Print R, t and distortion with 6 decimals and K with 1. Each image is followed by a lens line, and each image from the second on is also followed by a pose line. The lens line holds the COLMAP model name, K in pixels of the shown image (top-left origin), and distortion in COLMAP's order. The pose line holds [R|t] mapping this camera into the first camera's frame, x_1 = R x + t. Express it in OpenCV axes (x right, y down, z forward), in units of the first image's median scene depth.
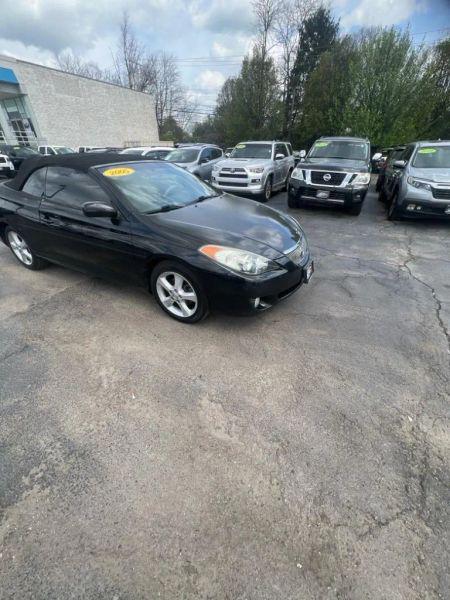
lens RADIAL K [[240.2, 0, 226.3], [0, 240.2, 297.7], [0, 0, 1]] dist [-0.001076, -0.000447]
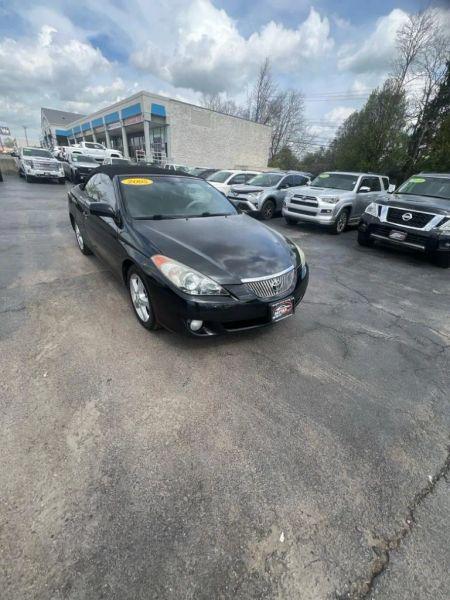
lens RADIAL K [[240.2, 0, 226.6], [0, 240.2, 297.3], [0, 0, 1]] dist [-0.001076, -0.000447]
pose [[0.916762, 0.239262, -0.319846, 0.374147], [-0.265932, 0.963085, -0.041791, -0.056386], [0.298040, 0.123370, 0.946548, 0.109645]]
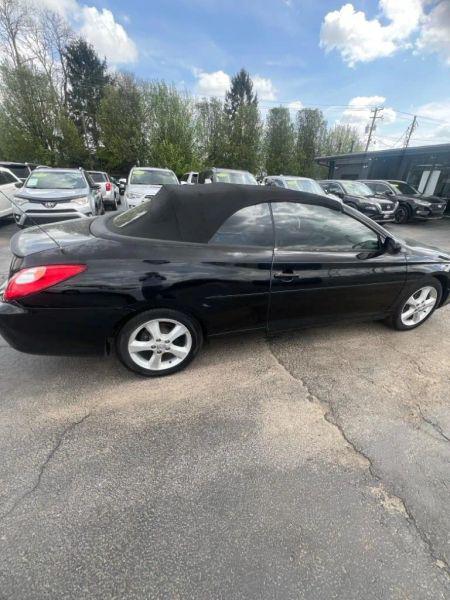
lens RADIAL K [[240.2, 0, 226.1], [0, 240.2, 297.4], [0, 0, 1]] dist [-0.001076, -0.000447]
pose [[0.705698, -0.288310, 0.647200, -1.286336], [0.339750, 0.939292, 0.047970, -0.338034], [-0.621740, 0.186034, 0.760809, 0.556749]]
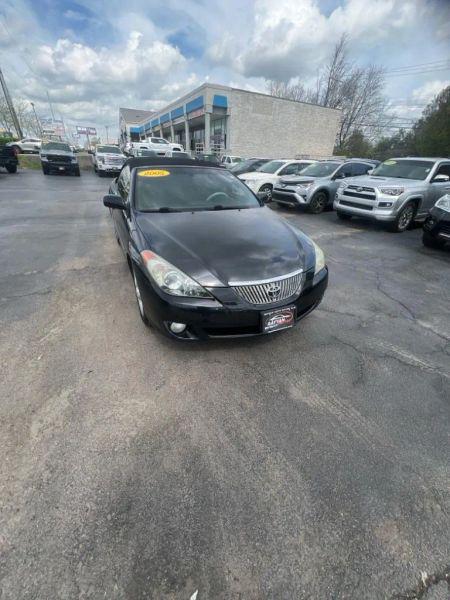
lens RADIAL K [[240.2, 0, 226.1], [0, 240.2, 297.7], [0, 0, 1]] dist [-0.001076, -0.000447]
pose [[0.805805, 0.325333, -0.494810, 0.490449], [-0.346648, 0.936592, 0.051281, -0.137123], [0.480118, 0.130203, 0.867487, 0.237040]]
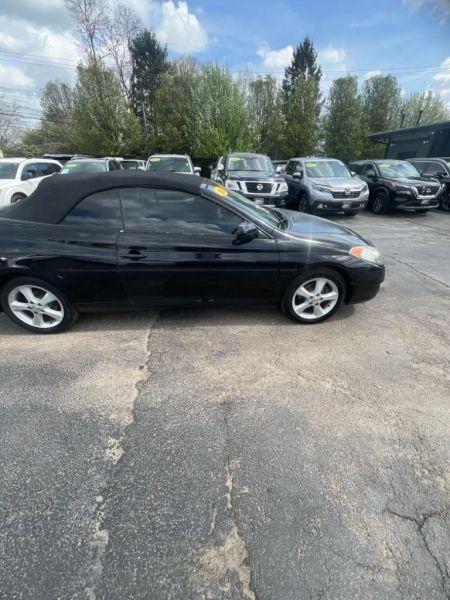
lens RADIAL K [[240.2, 0, 227.0], [0, 240.2, 297.4], [0, 0, 1]] dist [-0.001076, -0.000447]
pose [[0.850120, -0.252972, 0.461845, -0.842875], [0.270031, 0.962381, 0.030090, -0.127008], [-0.452083, 0.099133, 0.886450, 0.175582]]
